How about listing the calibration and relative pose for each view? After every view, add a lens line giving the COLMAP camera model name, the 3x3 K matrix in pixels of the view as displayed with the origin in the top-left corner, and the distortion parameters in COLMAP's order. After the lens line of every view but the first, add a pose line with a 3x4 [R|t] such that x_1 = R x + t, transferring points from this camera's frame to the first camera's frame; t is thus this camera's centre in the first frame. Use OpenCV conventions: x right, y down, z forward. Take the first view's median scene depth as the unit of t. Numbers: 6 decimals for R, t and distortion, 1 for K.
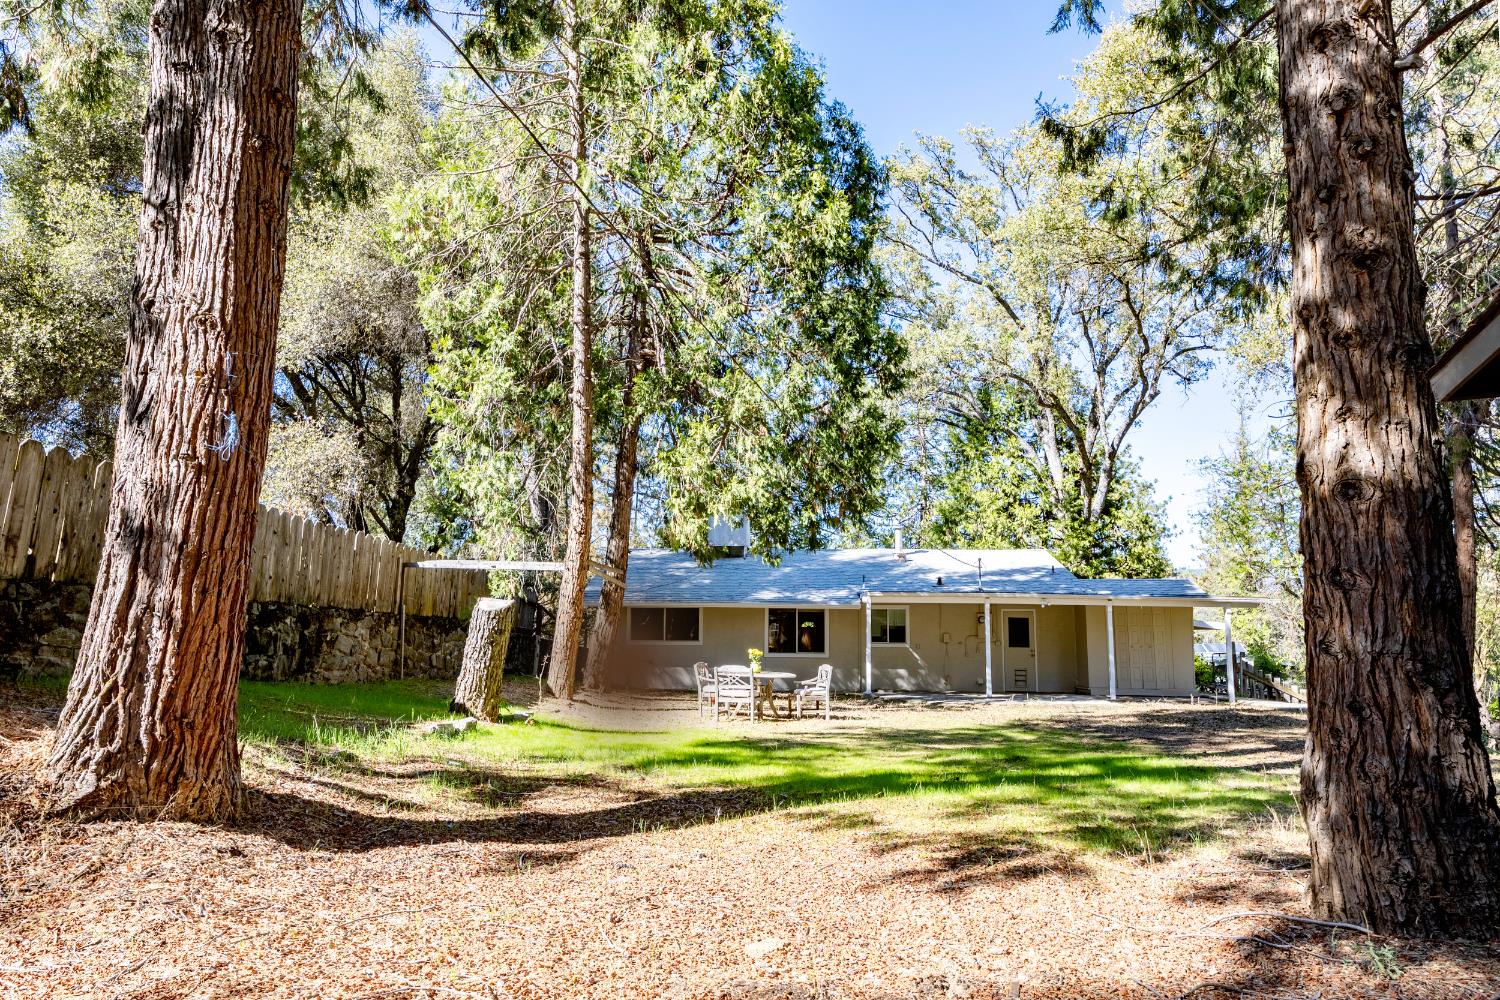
lens RADIAL K [[920.1, 0, 744.6], [0, 920.1, 504.0], [0, 0, 1]] dist [0.000704, -0.002368]
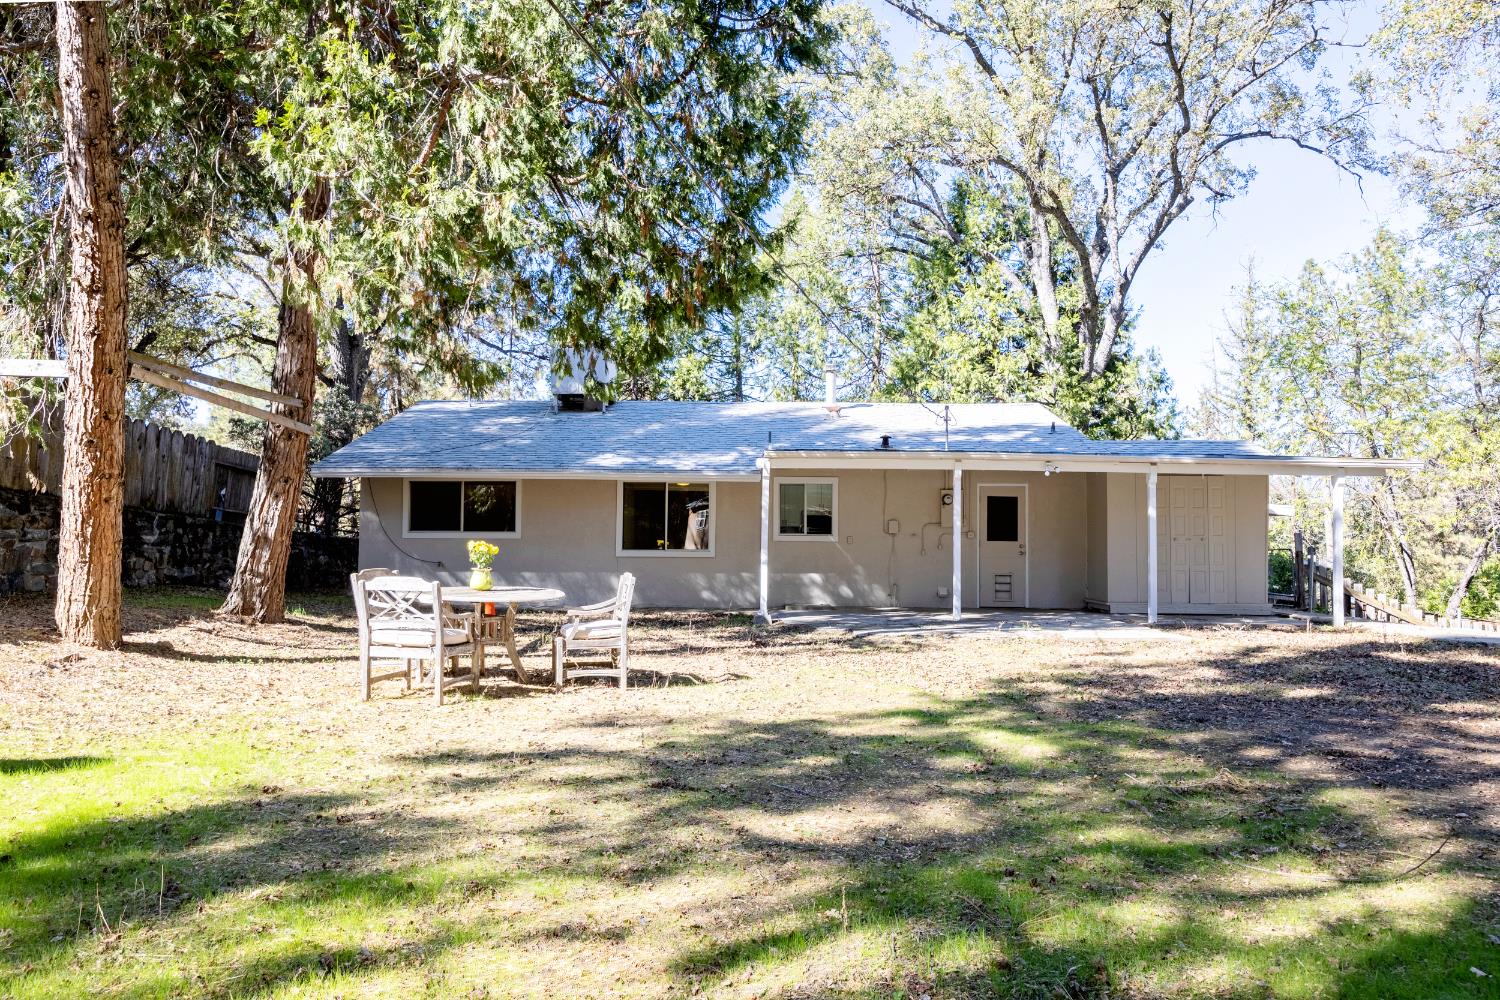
lens RADIAL K [[951.6, 0, 752.0], [0, 951.6, 501.5], [0, 0, 1]] dist [-0.008066, 0.004113]
pose [[0.998726, -0.000067, 0.050459, 0.058966], [-0.005355, 0.994212, 0.107299, 0.038584], [-0.050174, -0.107433, 0.992945, 0.232156]]
